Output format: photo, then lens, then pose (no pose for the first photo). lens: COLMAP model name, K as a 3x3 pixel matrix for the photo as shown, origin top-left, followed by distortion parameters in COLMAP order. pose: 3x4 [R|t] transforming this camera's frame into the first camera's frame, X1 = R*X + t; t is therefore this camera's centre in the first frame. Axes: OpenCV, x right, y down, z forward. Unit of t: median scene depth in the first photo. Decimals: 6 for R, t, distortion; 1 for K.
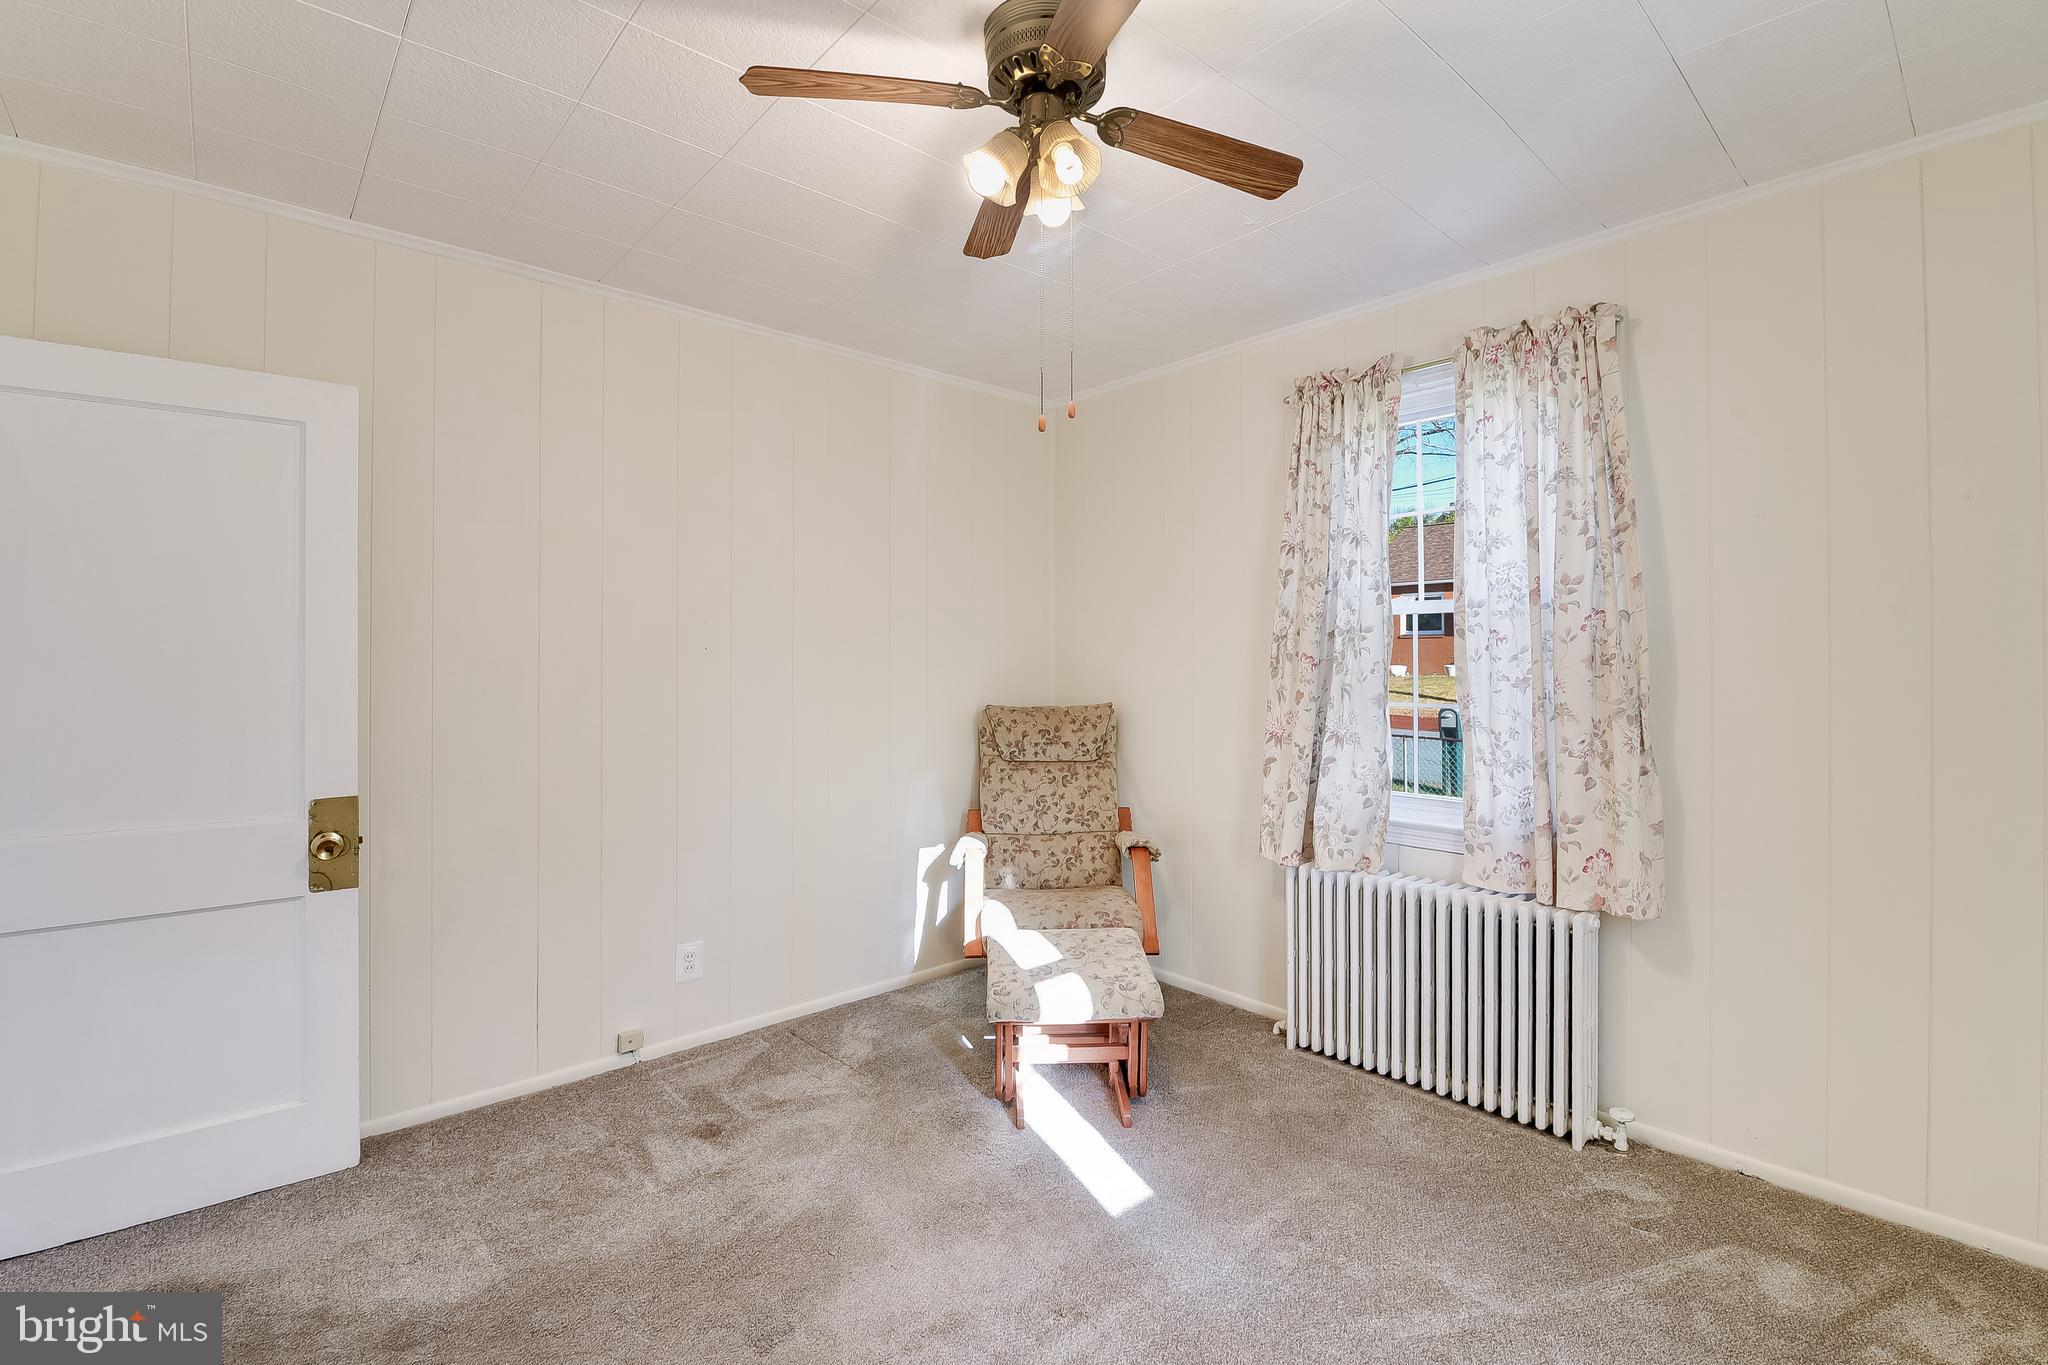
lens RADIAL K [[904.5, 0, 1030.8], [0, 904.5, 656.9], [0, 0, 1]] dist [-0.000682, -0.000152]
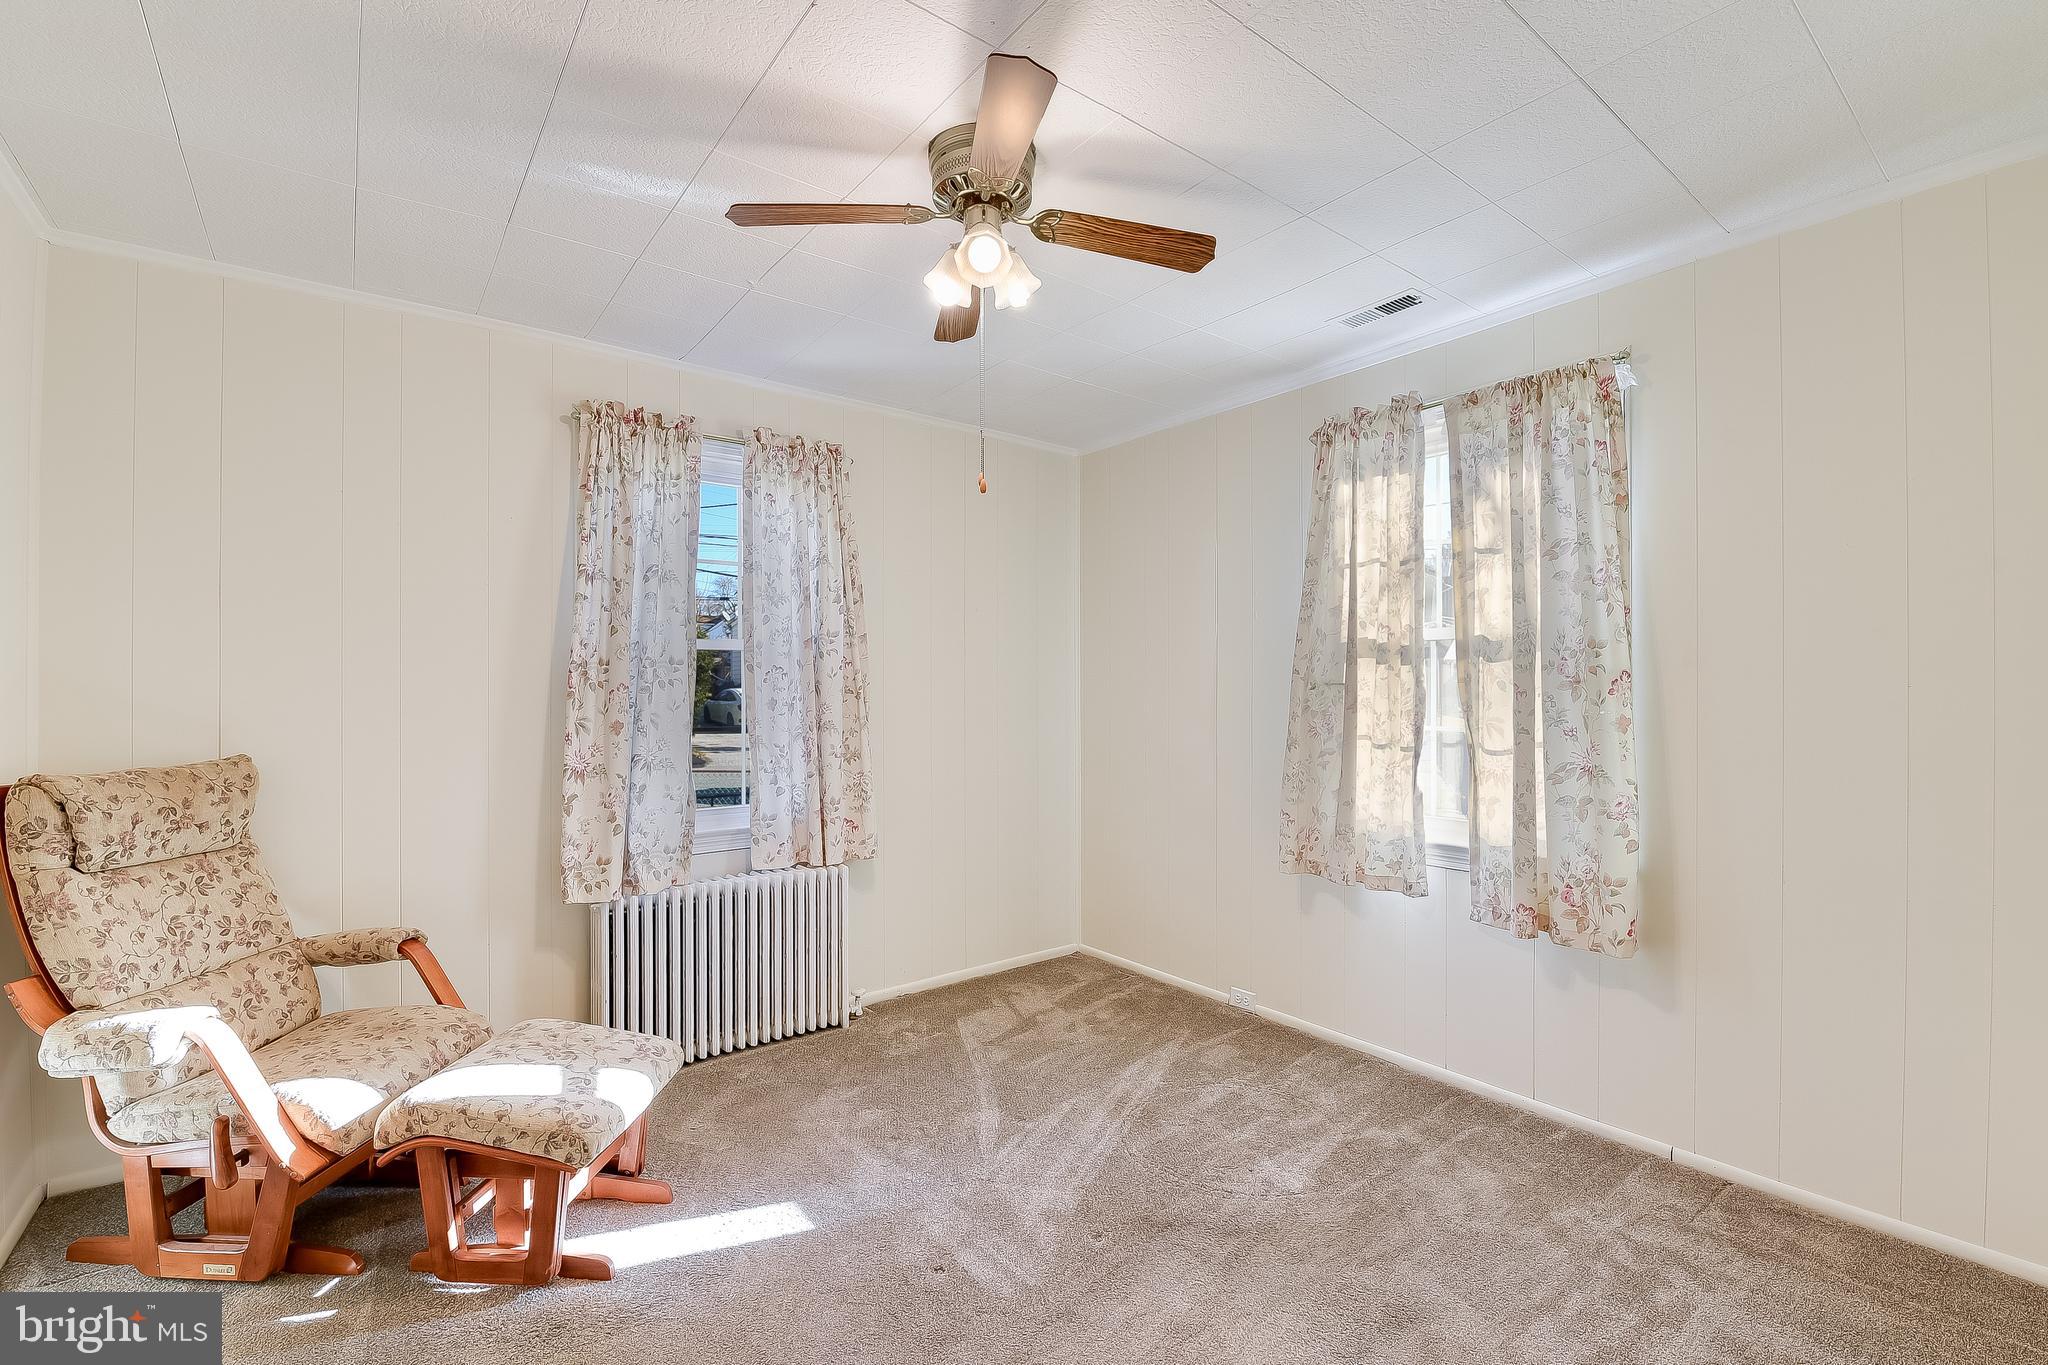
lens RADIAL K [[888.8, 0, 1016.8], [0, 888.8, 687.9], [0, 0, 1]] dist [0.002000, -0.005659]
pose [[0.083205, 0.005123, 0.996519, -0.535201], [-0.001079, 0.999987, -0.005051, 0.004737], [-0.996532, -0.000655, 0.083210, 0.408303]]
